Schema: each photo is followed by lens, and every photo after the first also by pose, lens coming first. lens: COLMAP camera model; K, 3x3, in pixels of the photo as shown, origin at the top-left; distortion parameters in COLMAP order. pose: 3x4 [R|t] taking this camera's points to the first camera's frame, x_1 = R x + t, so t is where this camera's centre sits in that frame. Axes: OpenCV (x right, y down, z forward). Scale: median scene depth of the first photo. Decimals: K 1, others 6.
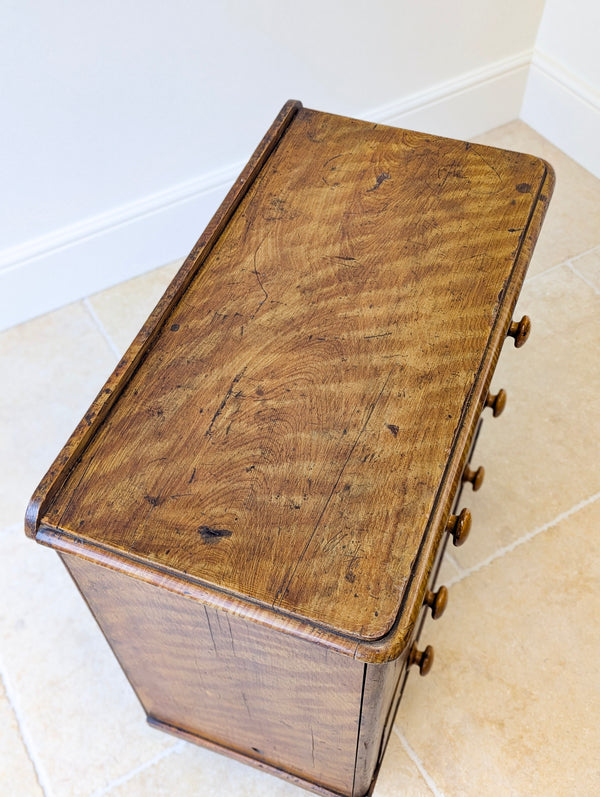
lens RADIAL K [[849.7, 0, 300.0], [0, 849.7, 398.5], [0, 0, 1]] dist [0.124120, -0.295424]
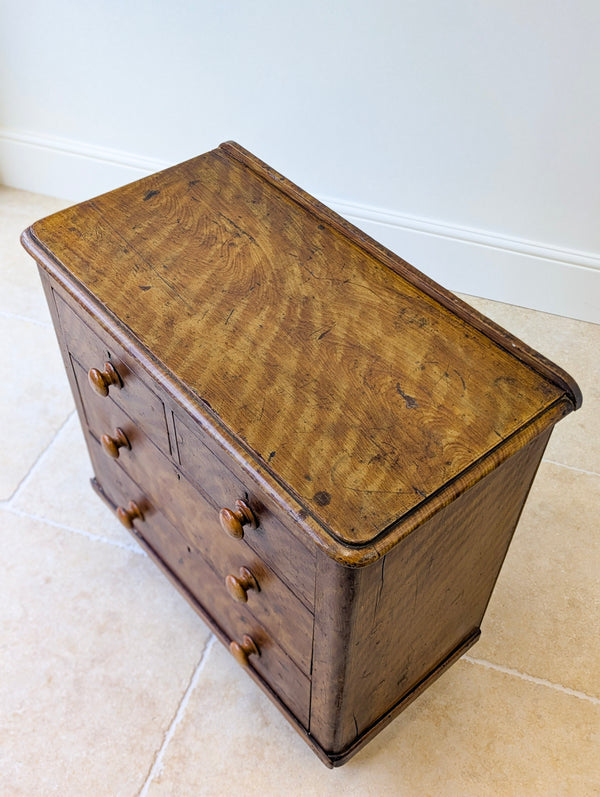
lens RADIAL K [[844.0, 0, 296.3], [0, 844.0, 415.9], [0, 0, 1]] dist [0.098098, -0.129140]
pose [[-0.488660, 0.664677, -0.565169, 0.820917], [-0.702029, 0.085077, 0.707048, -0.980452], [0.518041, 0.742271, 0.425049, 0.673923]]
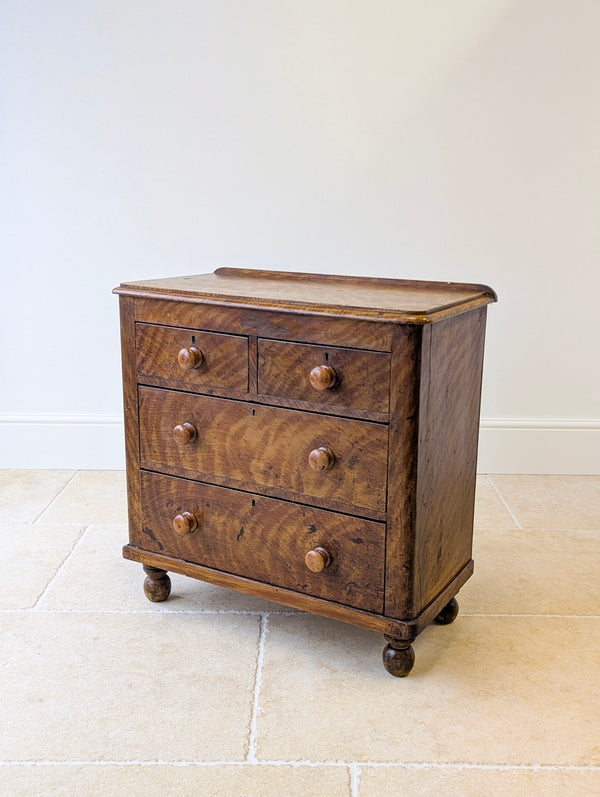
lens RADIAL K [[868.6, 0, 303.9], [0, 868.6, 398.2], [0, 0, 1]] dist [0.092032, -0.110099]
pose [[-0.173641, 0.253461, -0.951634, 1.992773], [-0.794787, 0.534528, 0.287390, -0.553206], [0.581517, 0.806249, 0.108631, 1.045932]]
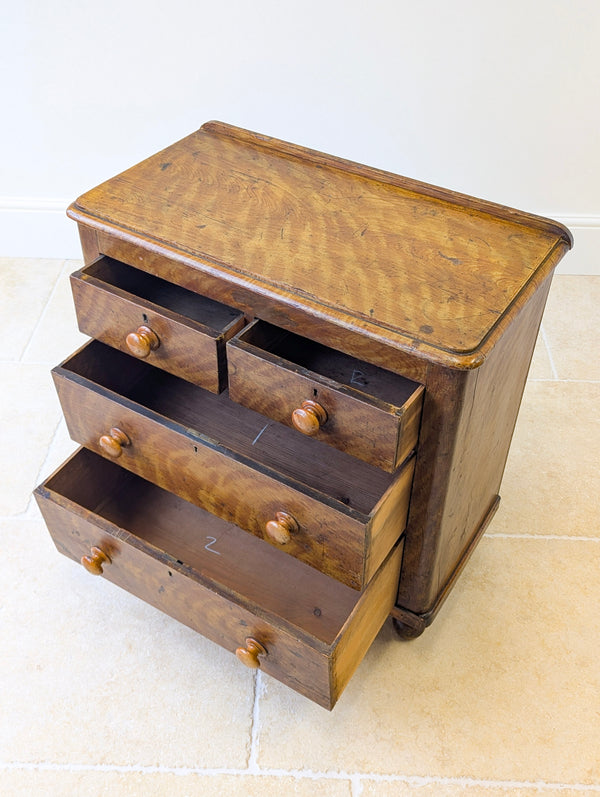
lens RADIAL K [[859.1, 0, 300.0], [0, 859.1, 398.5], [0, 0, 1]] dist [0.060393, -0.035470]
pose [[-0.204450, 0.663671, -0.719543, 1.316336], [-0.790177, 0.321973, 0.521492, -0.766679], [0.577772, 0.675185, 0.458590, 0.570636]]
